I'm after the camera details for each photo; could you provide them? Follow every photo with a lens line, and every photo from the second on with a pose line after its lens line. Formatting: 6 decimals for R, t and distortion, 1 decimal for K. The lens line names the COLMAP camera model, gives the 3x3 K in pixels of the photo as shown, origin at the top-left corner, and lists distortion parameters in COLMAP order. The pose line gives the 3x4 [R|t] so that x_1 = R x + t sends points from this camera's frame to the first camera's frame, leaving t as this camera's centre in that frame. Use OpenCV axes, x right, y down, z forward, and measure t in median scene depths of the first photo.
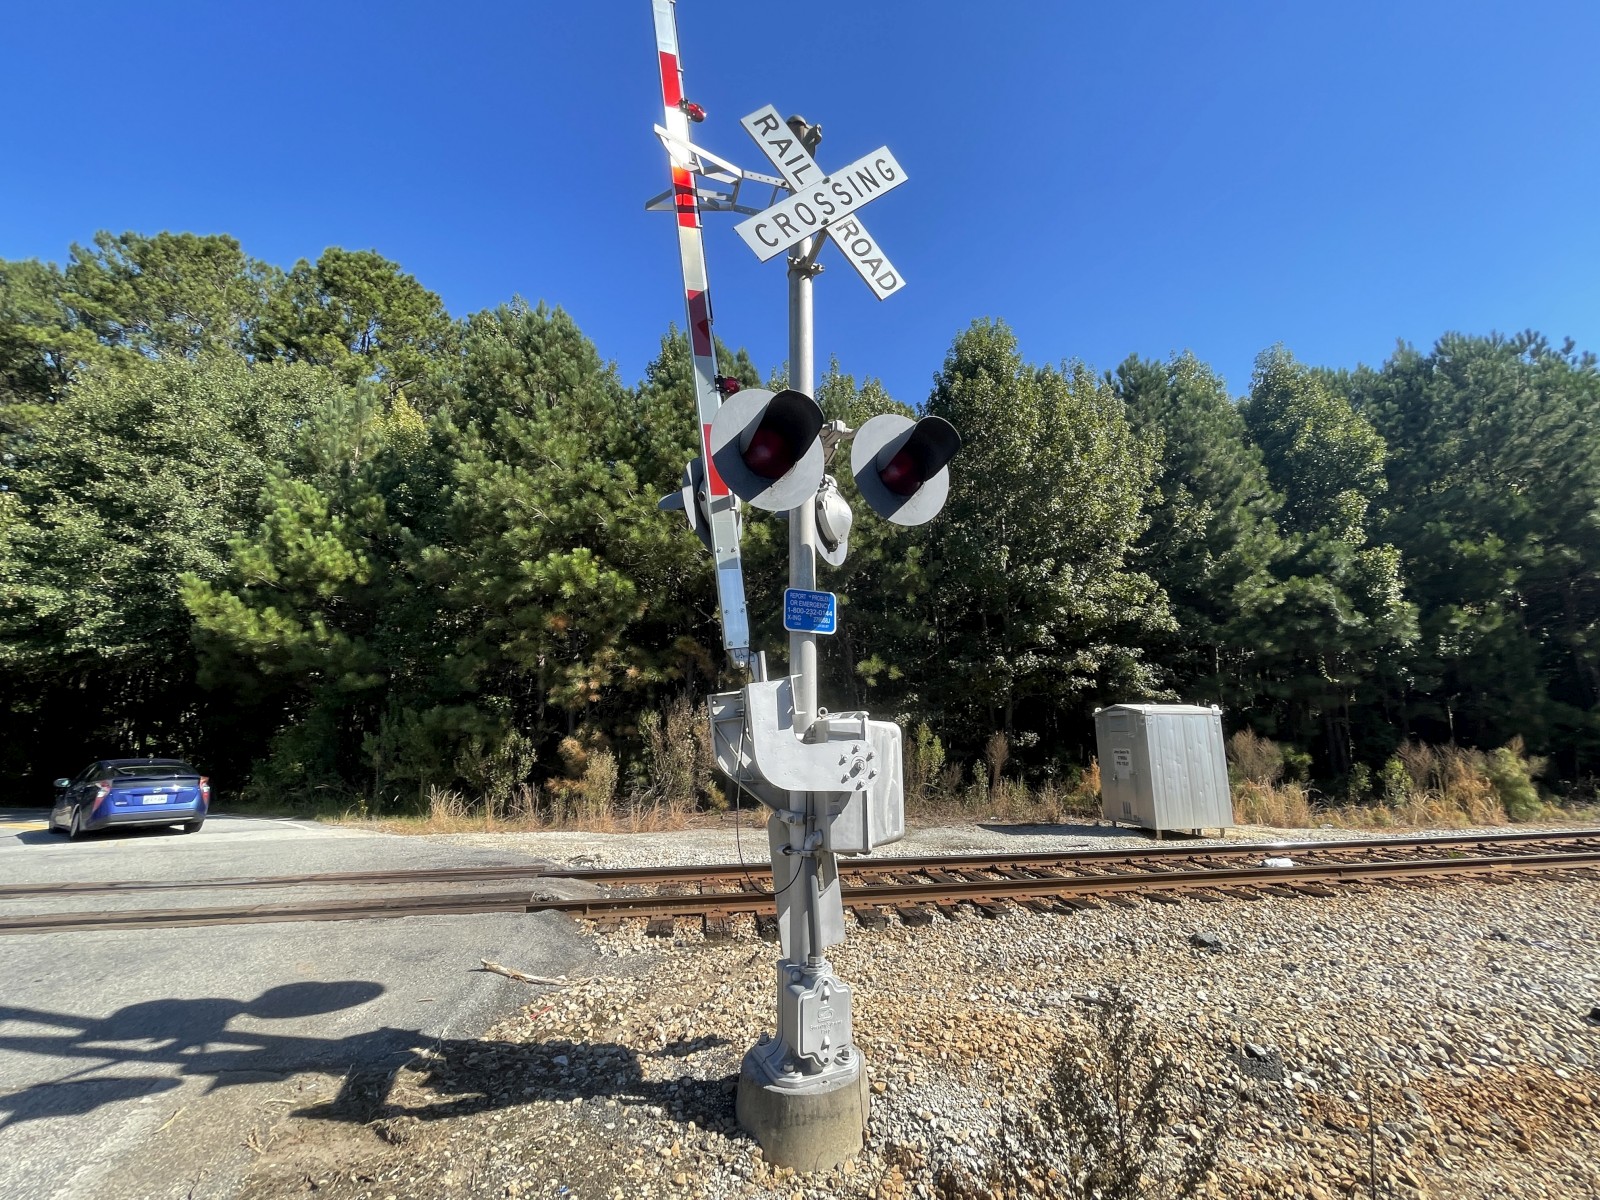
lens RADIAL K [[649.5, 0, 803.4], [0, 649.5, 593.6], [0, 0, 1]] dist [-0.002452, 0.000066]
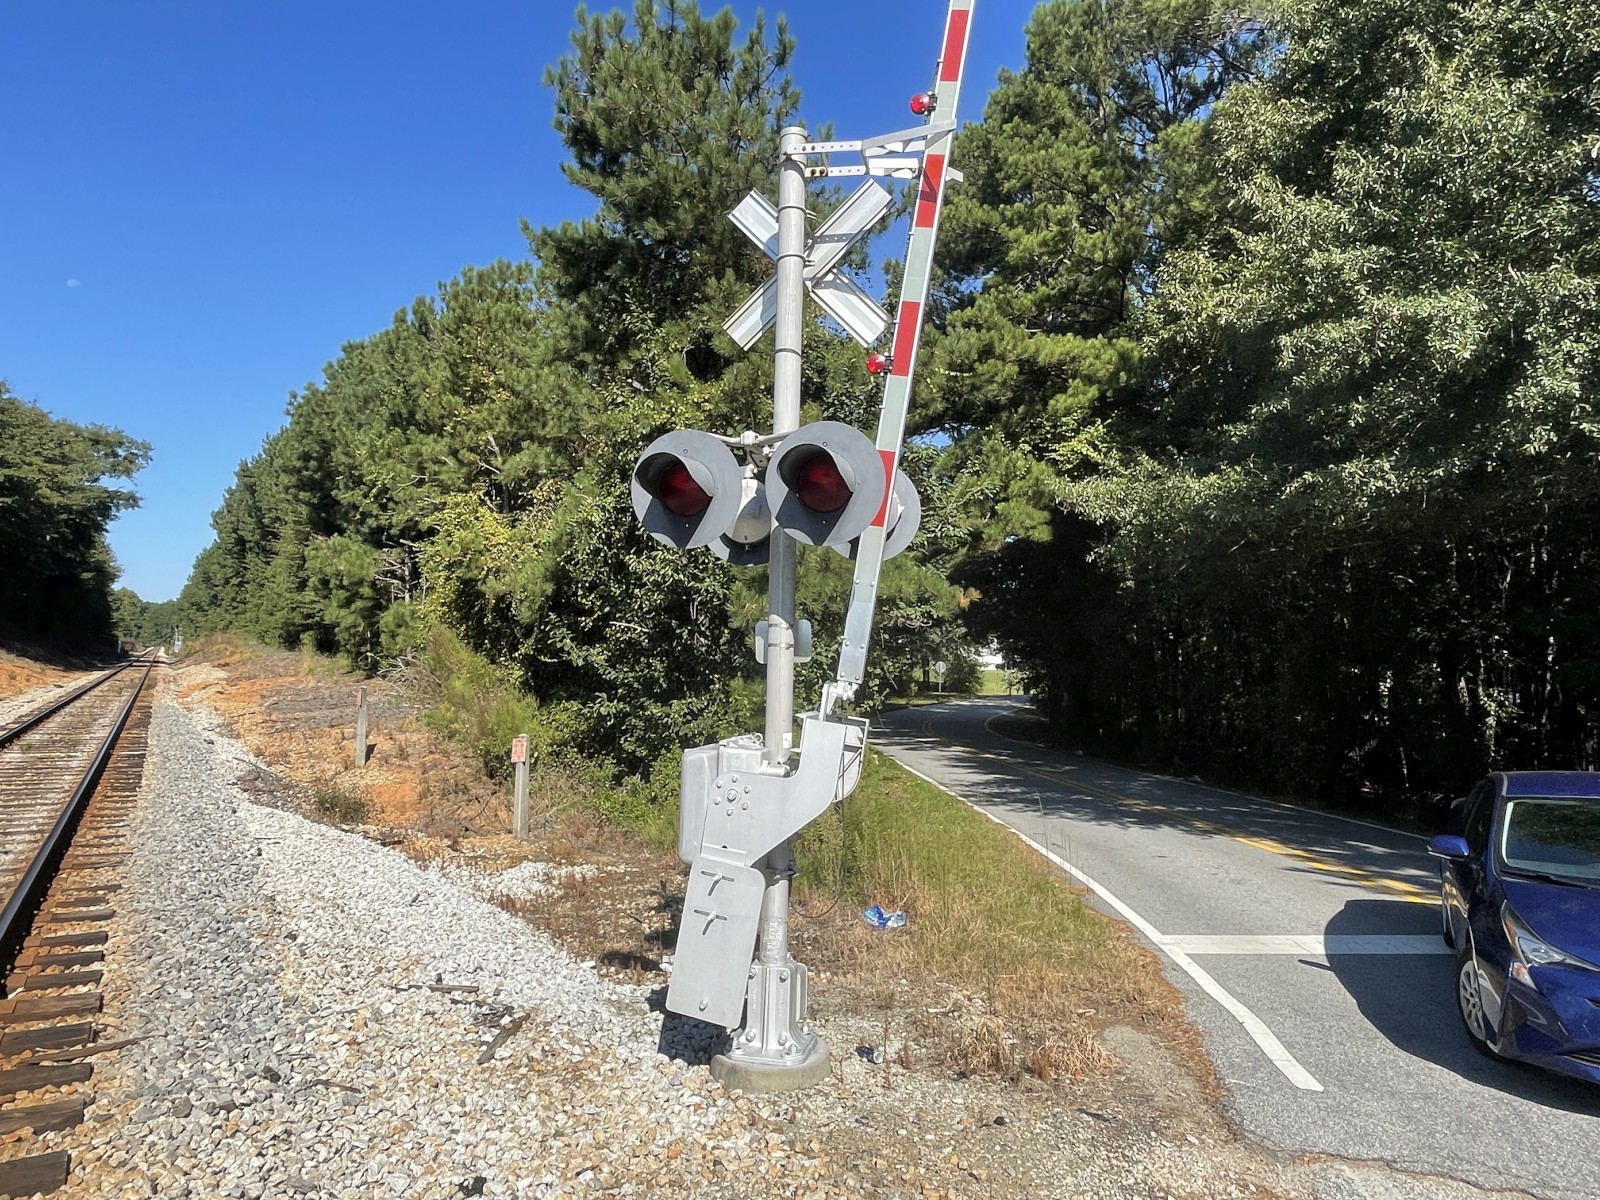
lens RADIAL K [[996.3, 0, 813.8], [0, 996.3, 608.3], [0, 0, 1]] dist [-0.009480, 0.004539]
pose [[0.393204, -0.032552, -0.918875, -0.898537], [0.163726, 0.985880, 0.035136, 0.103817], [0.904756, -0.164259, 0.392982, 0.476759]]
